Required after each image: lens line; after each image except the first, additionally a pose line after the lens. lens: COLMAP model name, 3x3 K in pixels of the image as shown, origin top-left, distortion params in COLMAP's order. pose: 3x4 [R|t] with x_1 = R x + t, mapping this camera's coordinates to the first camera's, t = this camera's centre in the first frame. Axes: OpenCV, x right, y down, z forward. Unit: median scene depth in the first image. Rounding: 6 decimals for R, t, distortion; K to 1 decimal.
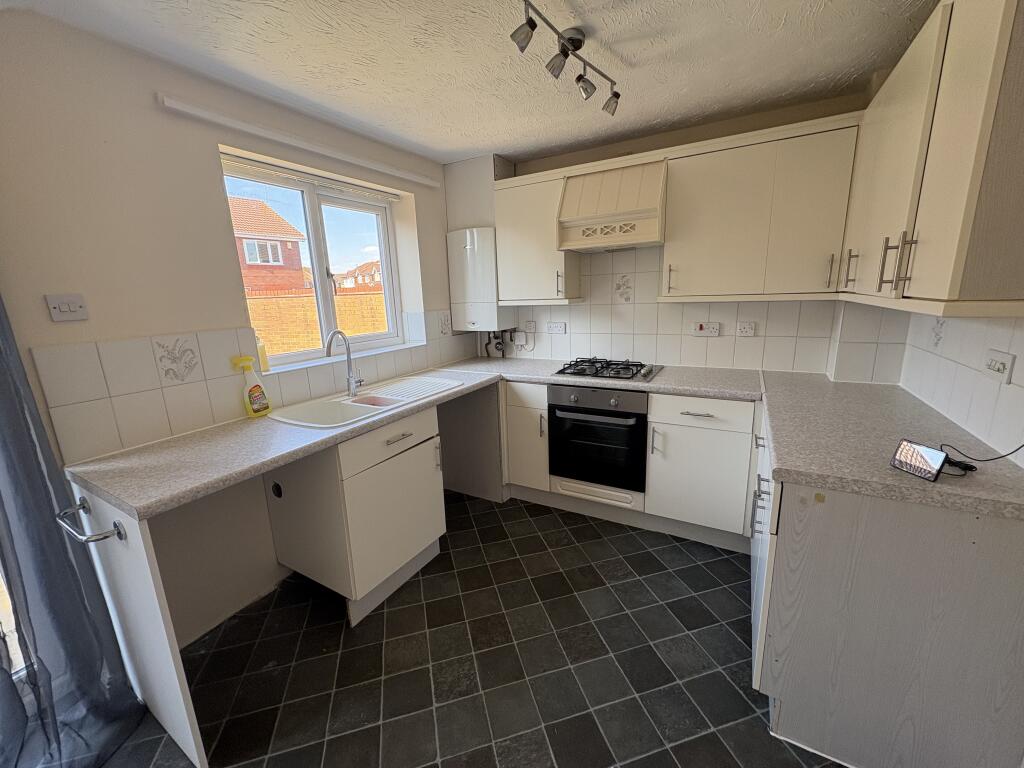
lens RADIAL K [[407.9, 0, 513.2], [0, 407.9, 384.7], [0, 0, 1]] dist [0.000184, -0.000076]
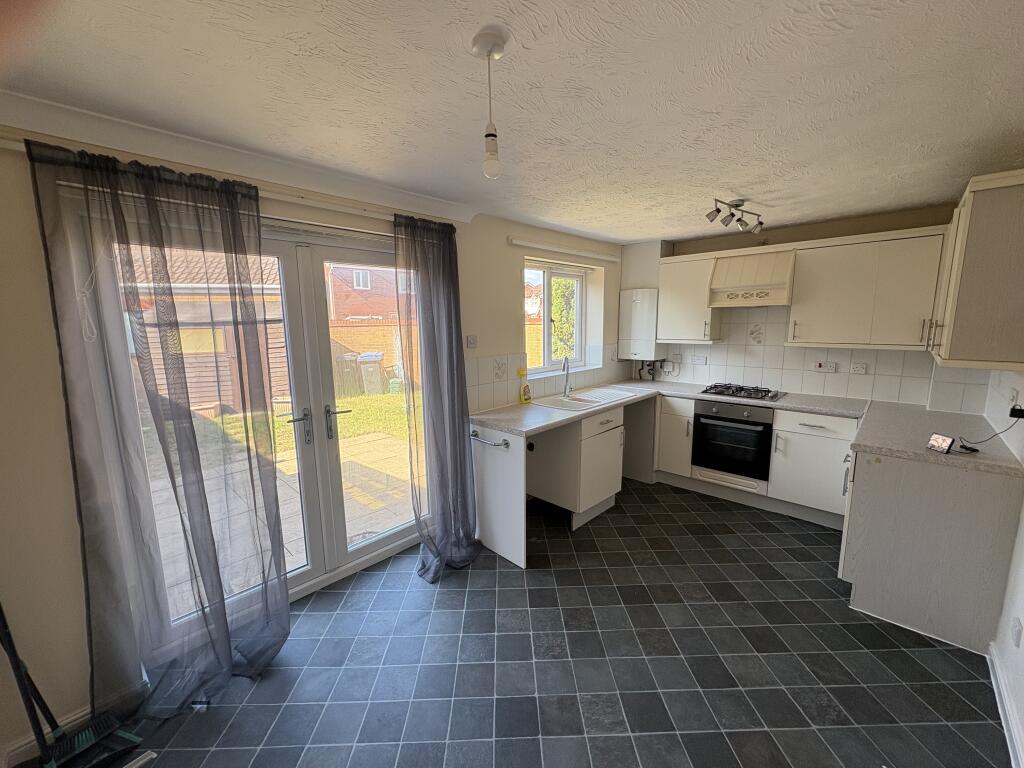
lens RADIAL K [[407.9, 0, 511.9], [0, 407.9, 383.7], [0, 0, 1]] dist [0.000184, -0.000076]
pose [[0.968155, 0.061745, -0.242619, -0.204093], [-0.077170, 0.995522, -0.054588, 0.074953], [0.238163, 0.071573, 0.968584, -0.572489]]
